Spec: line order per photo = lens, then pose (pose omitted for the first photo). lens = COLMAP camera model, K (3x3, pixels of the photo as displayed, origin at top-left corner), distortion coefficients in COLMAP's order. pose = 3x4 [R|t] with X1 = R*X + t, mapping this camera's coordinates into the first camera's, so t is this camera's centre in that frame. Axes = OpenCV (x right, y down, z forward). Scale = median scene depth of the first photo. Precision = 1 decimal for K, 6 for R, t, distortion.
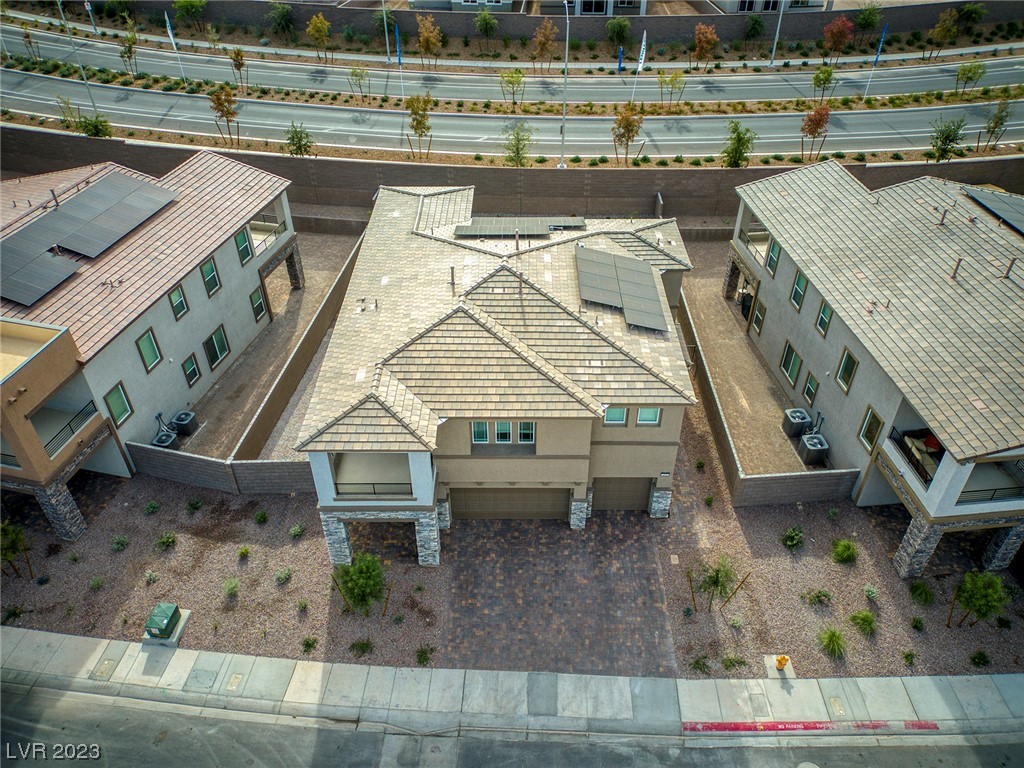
lens RADIAL K [[762.3, 0, 511.5], [0, 762.3, 385.0], [0, 0, 1]] dist [0.086975, -0.115604]
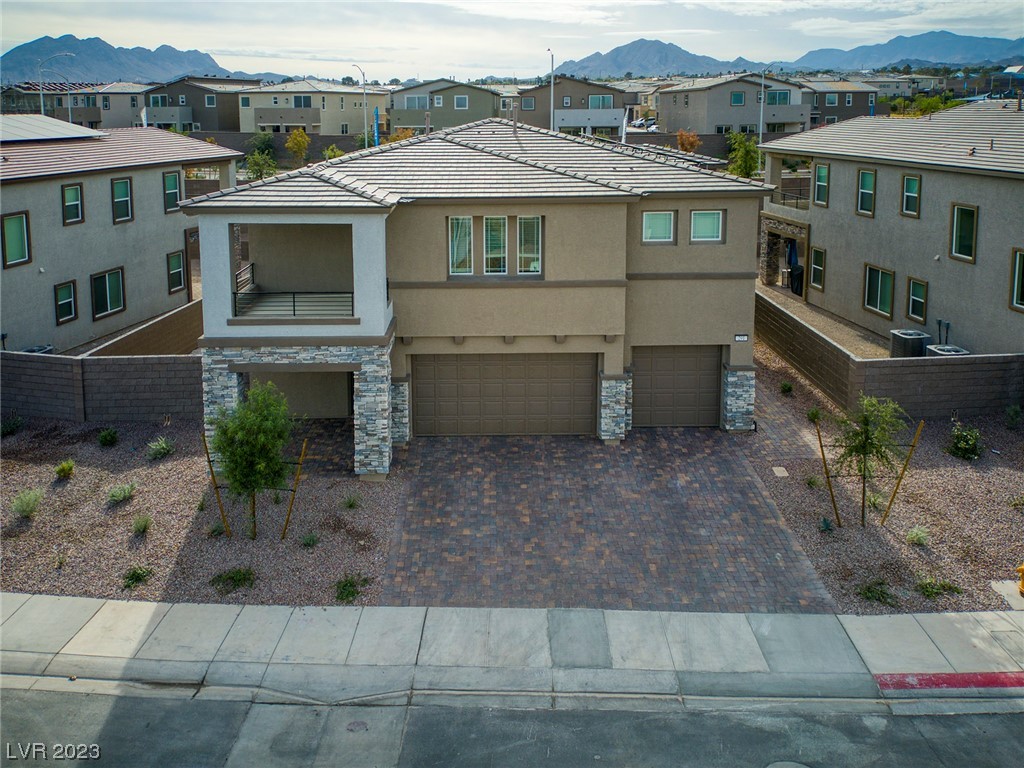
lens RADIAL K [[810.7, 0, 490.9], [0, 810.7, 230.1], [0, 0, 1]] dist [0.048332, -0.034028]
pose [[0.999973, -0.006027, 0.004307, -0.016234], [0.007373, 0.866388, -0.499317, 0.398217], [-0.000722, 0.499335, 0.866409, 0.367761]]
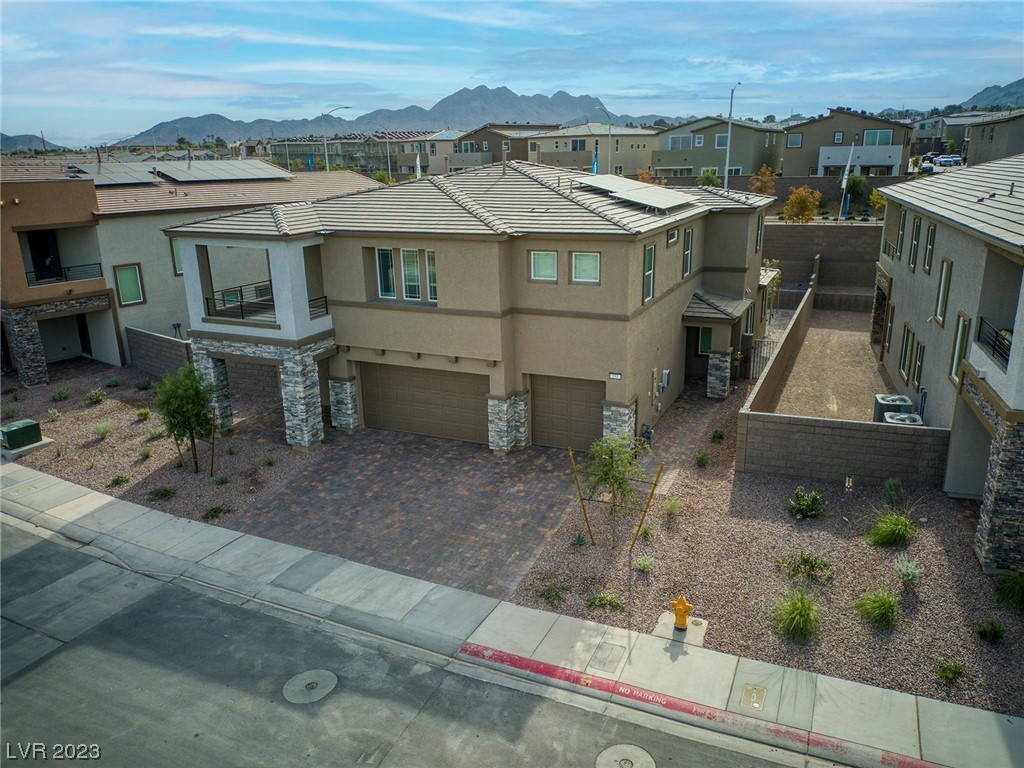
lens RADIAL K [[762.3, 0, 510.0], [0, 762.3, 385.8], [0, 0, 1]] dist [0.086975, -0.115604]
pose [[0.908548, 0.104236, -0.404569, 0.412084], [-0.244722, 0.917631, -0.313152, 0.381961], [0.338603, 0.383521, 0.859221, 0.387056]]
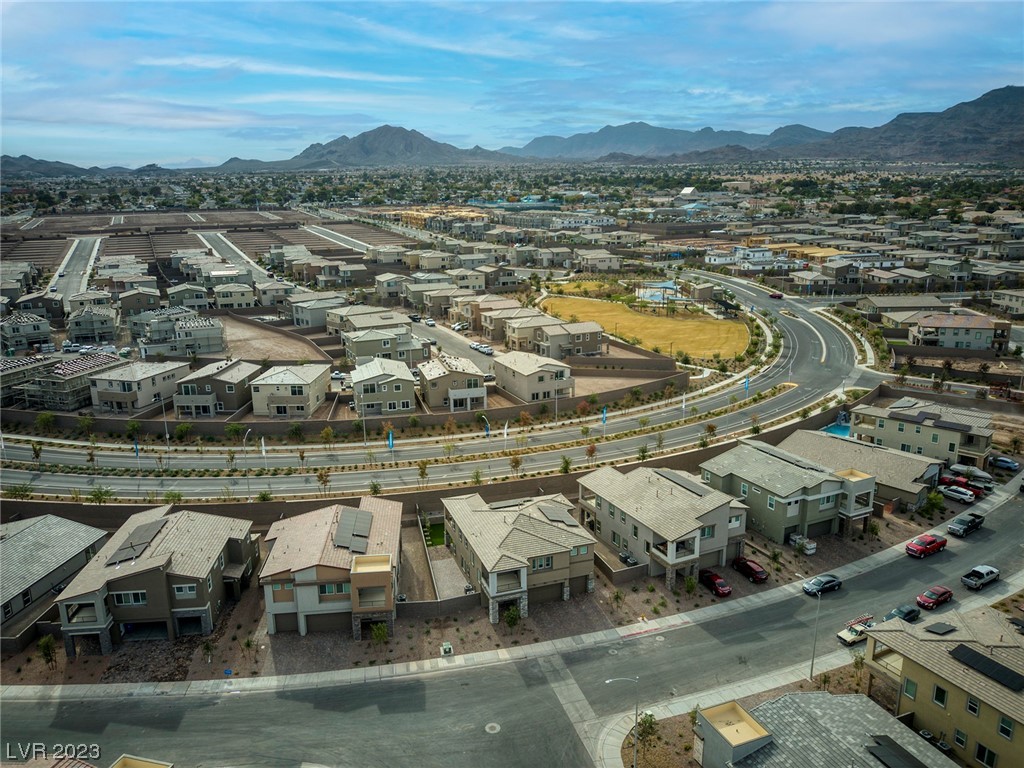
lens RADIAL K [[762.3, 0, 510.9], [0, 762.3, 379.8], [0, 0, 1]] dist [0.086975, -0.115604]
pose [[0.942798, -0.088364, 0.321439, -1.018205], [0.213125, 0.901206, -0.377366, 0.517979], [-0.256337, 0.424286, 0.868488, -1.883426]]
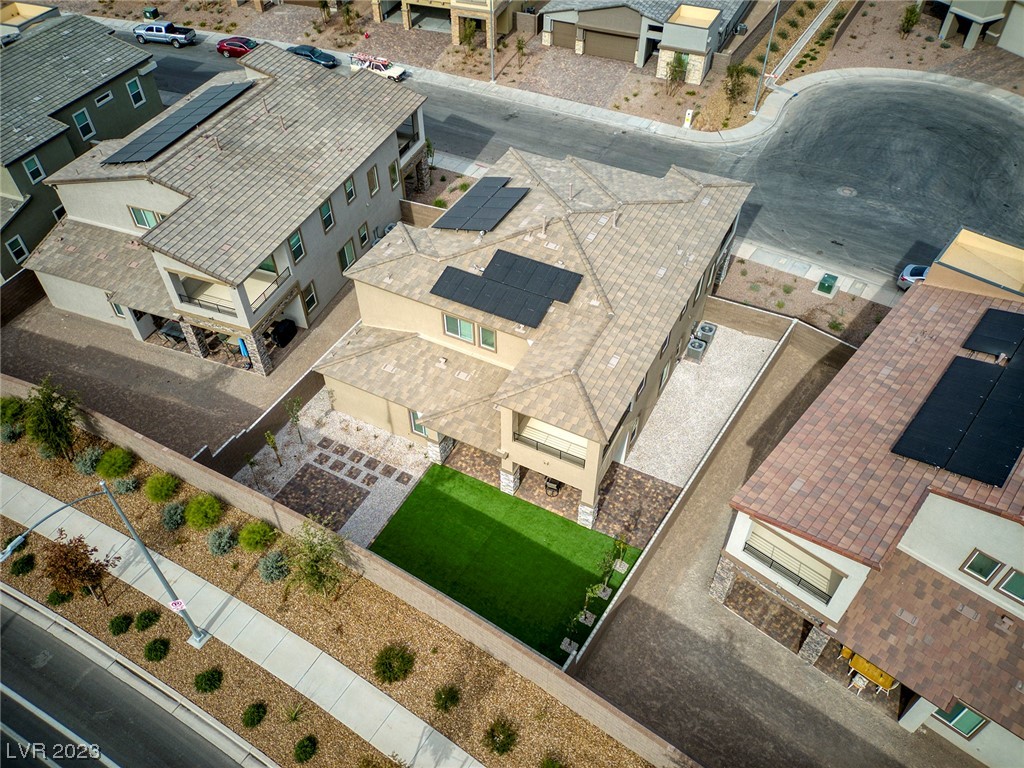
lens RADIAL K [[762.3, 0, 511.7], [0, 762.3, 384.7], [0, 0, 1]] dist [0.086975, -0.115604]
pose [[-0.888773, -0.320766, 0.327401, -0.444548], [0.291095, 0.156727, 0.943769, -1.389596], [-0.354042, 0.934102, -0.045921, 1.473916]]
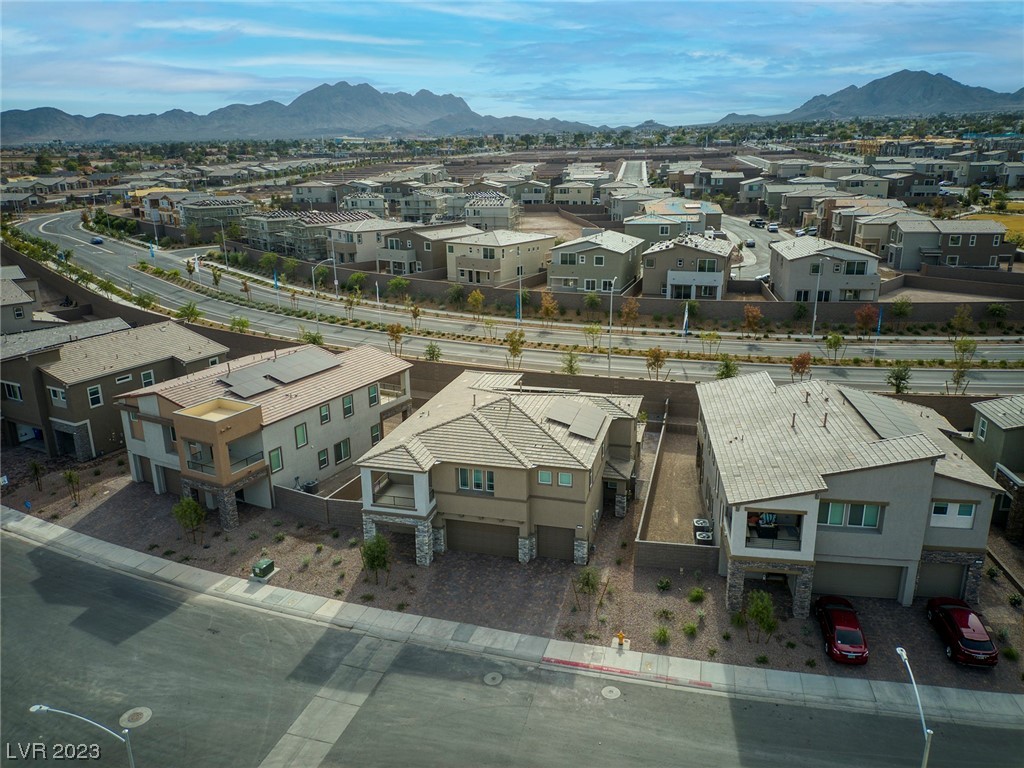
lens RADIAL K [[762.3, 0, 512.5], [0, 762.3, 380.9], [0, 0, 1]] dist [0.086975, -0.115604]
pose [[0.966315, 0.065776, -0.248816, 0.449036], [-0.152852, 0.924486, -0.349230, 0.417429], [0.207056, 0.375498, 0.903398, -0.537762]]
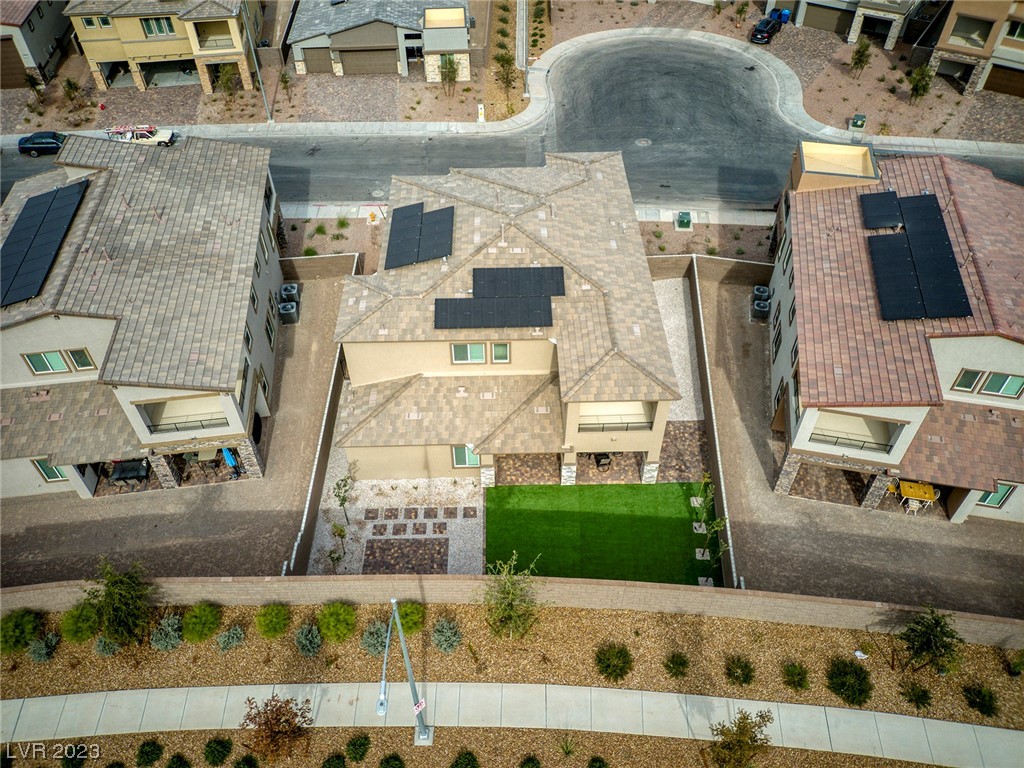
lens RADIAL K [[762.3, 0, 511.1], [0, 762.3, 385.3], [0, 0, 1]] dist [0.086975, -0.115604]
pose [[-0.999522, 0.028233, -0.012618, 0.017906], [-0.009538, 0.106686, 0.994247, -1.504501], [0.029416, 0.993892, -0.106365, 1.550487]]
